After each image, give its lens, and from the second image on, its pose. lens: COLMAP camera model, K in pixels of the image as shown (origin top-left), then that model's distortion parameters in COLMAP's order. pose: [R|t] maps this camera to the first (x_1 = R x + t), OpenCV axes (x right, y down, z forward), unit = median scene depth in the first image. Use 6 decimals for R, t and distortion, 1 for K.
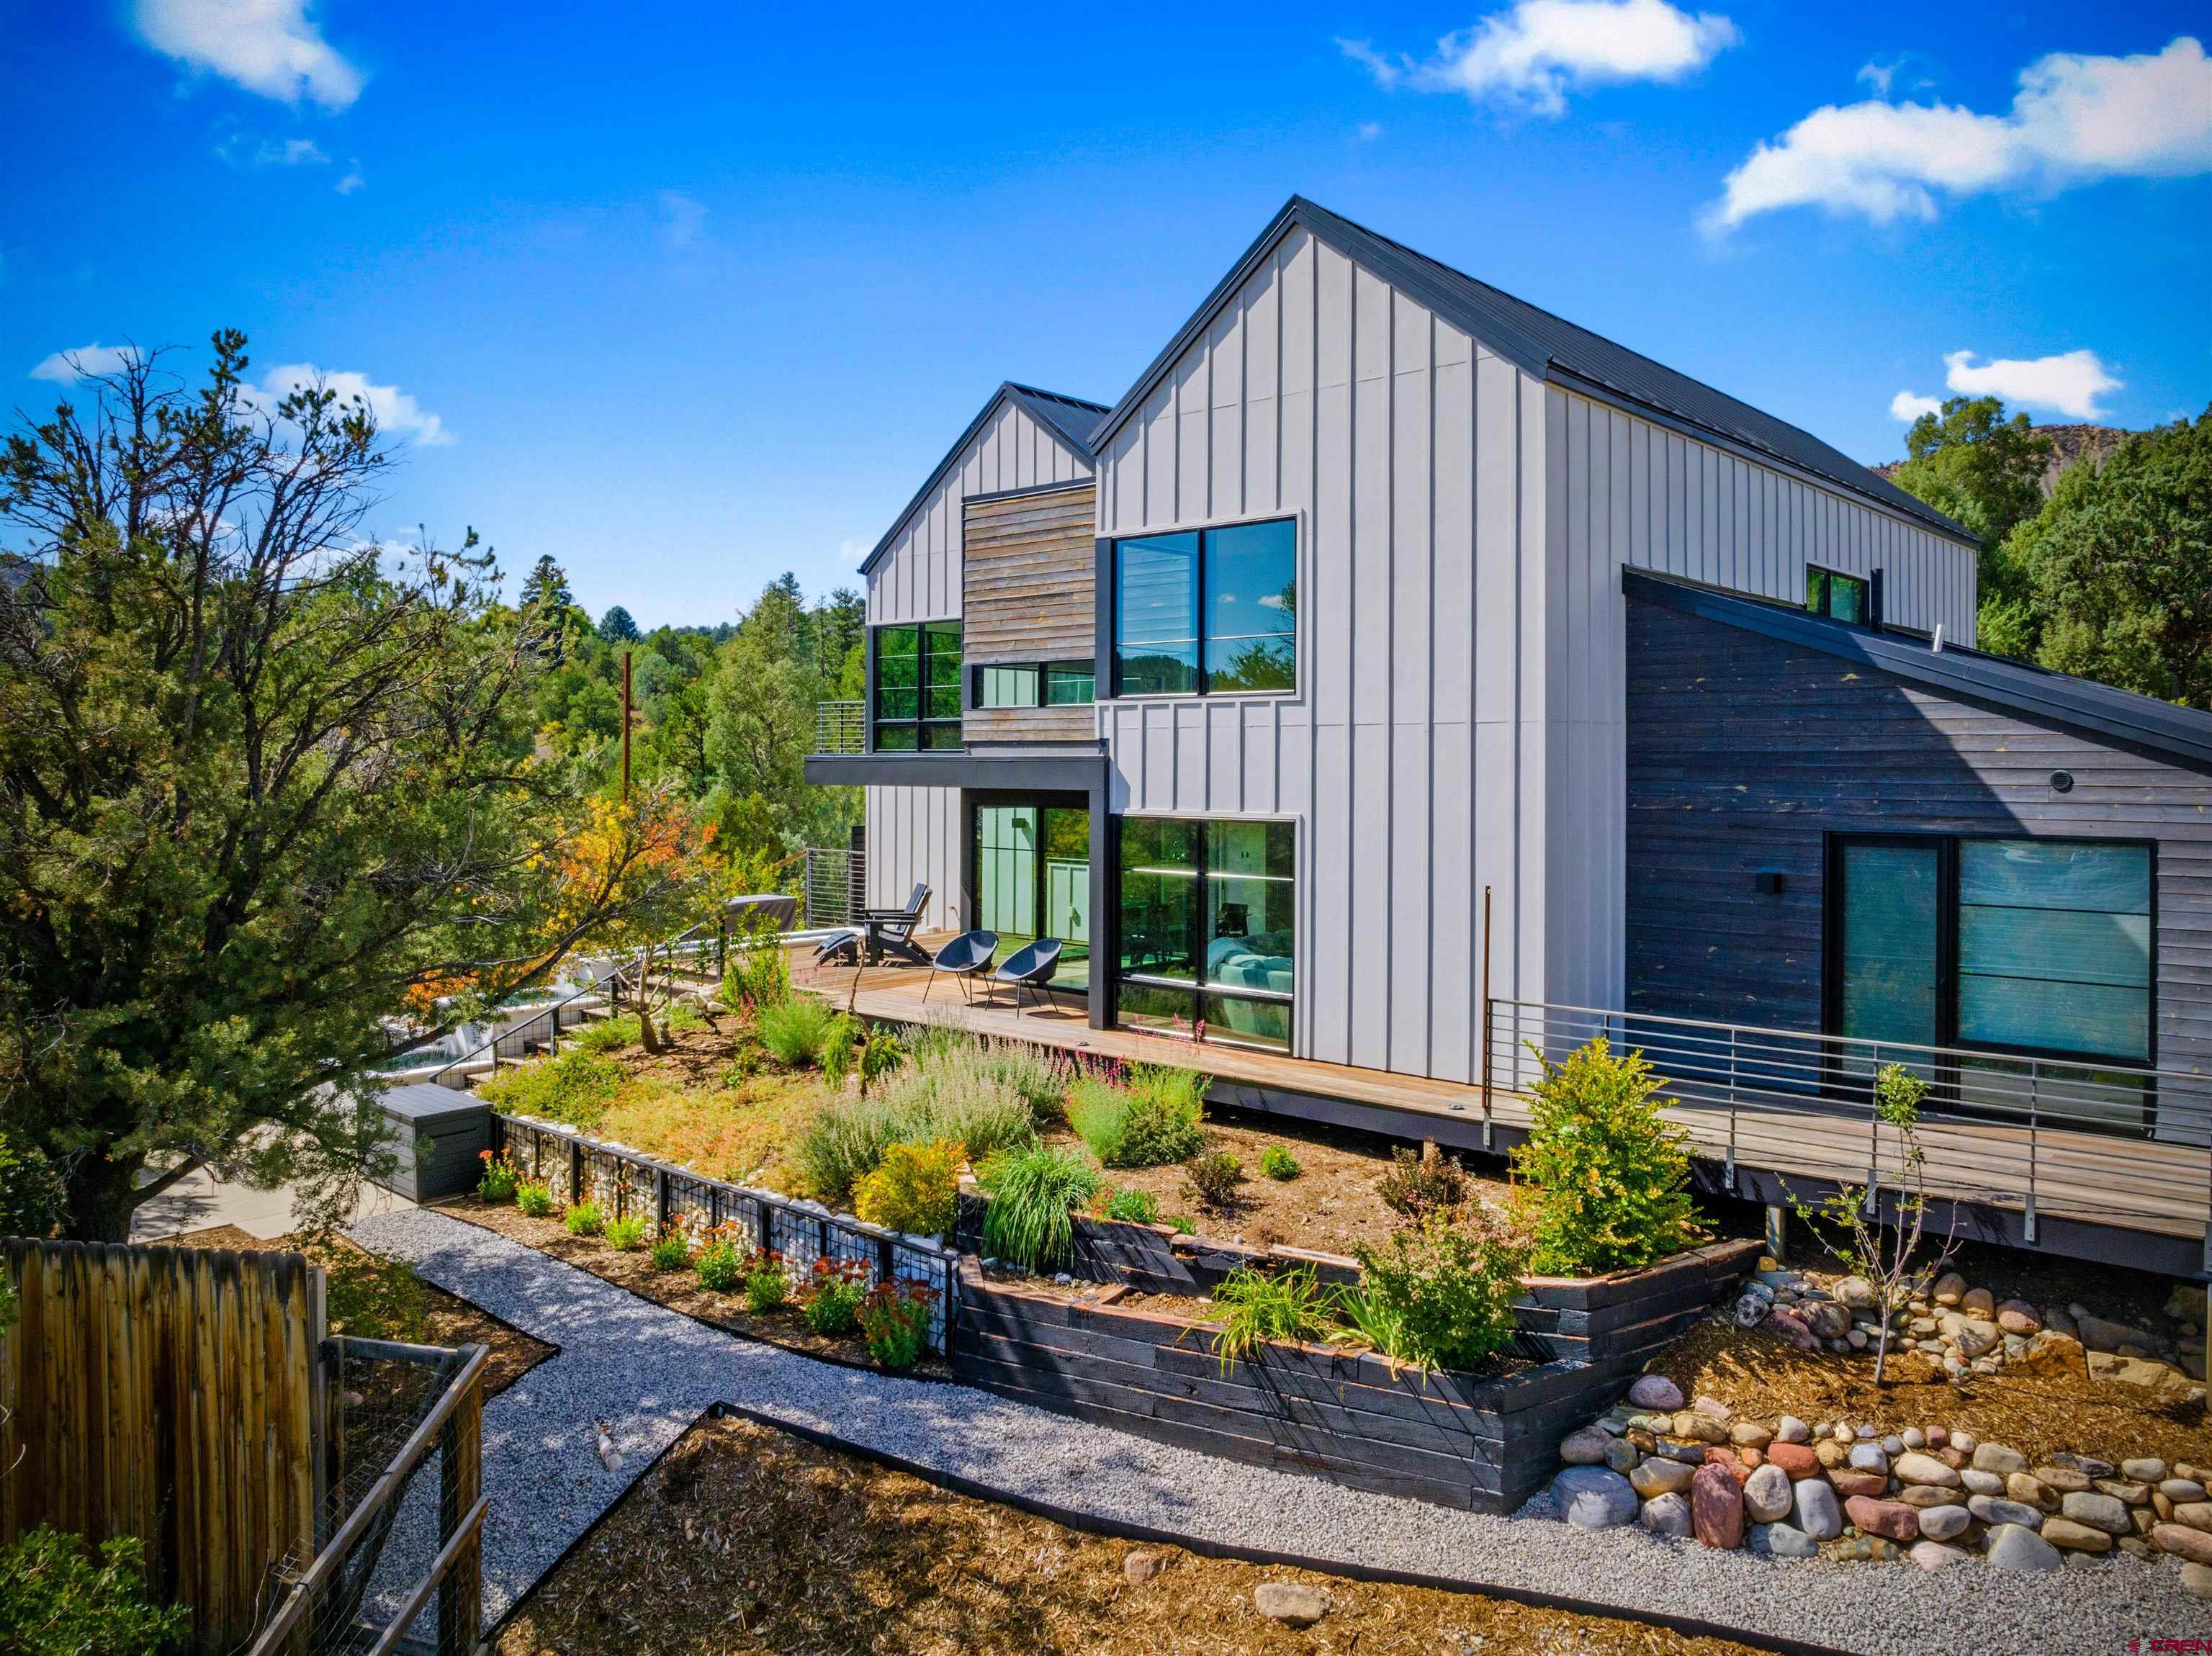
lens RADIAL K [[1556.6, 0, 1103.0], [0, 1556.6, 809.8], [0, 0, 1]] dist [-0.050908, 0.017374]
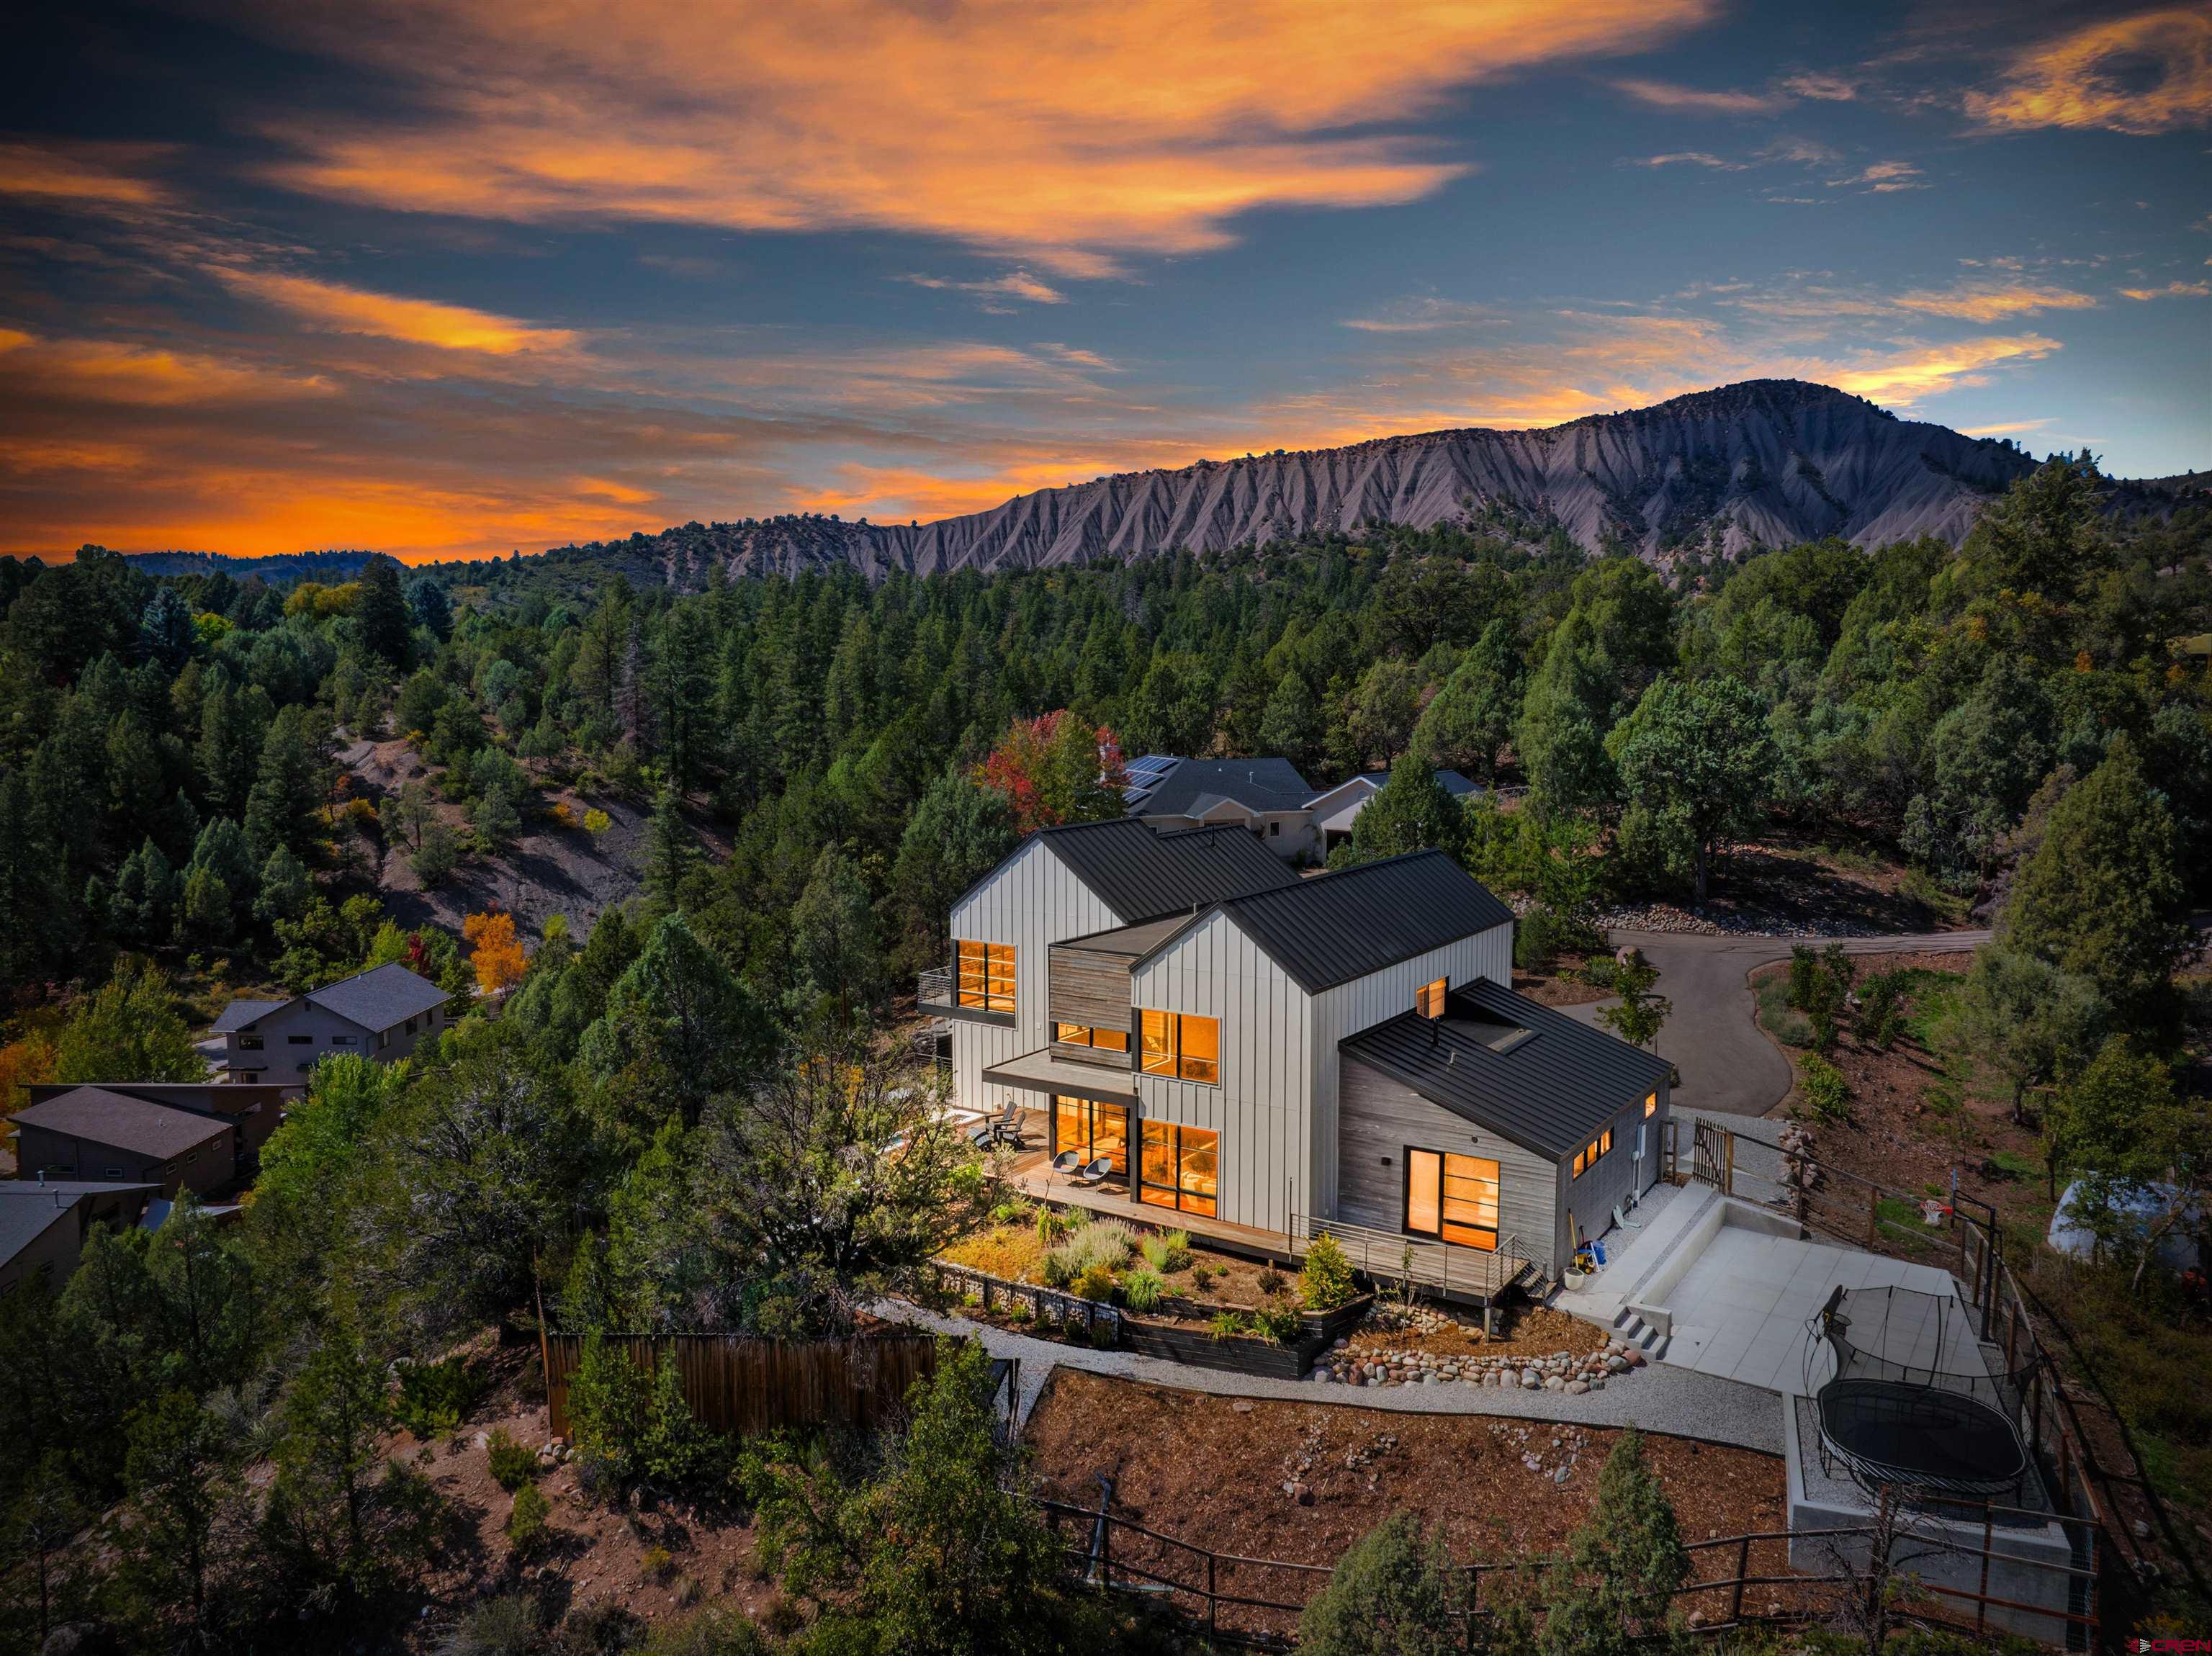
lens RADIAL K [[1556.6, 0, 1108.7], [0, 1556.6, 833.8], [0, 0, 1]] dist [-0.050908, 0.017374]
pose [[0.988588, -0.016756, 0.149707, -0.600524], [0.005691, 0.997239, 0.074035, -0.935041], [-0.150535, -0.072338, 0.985955, -2.070165]]
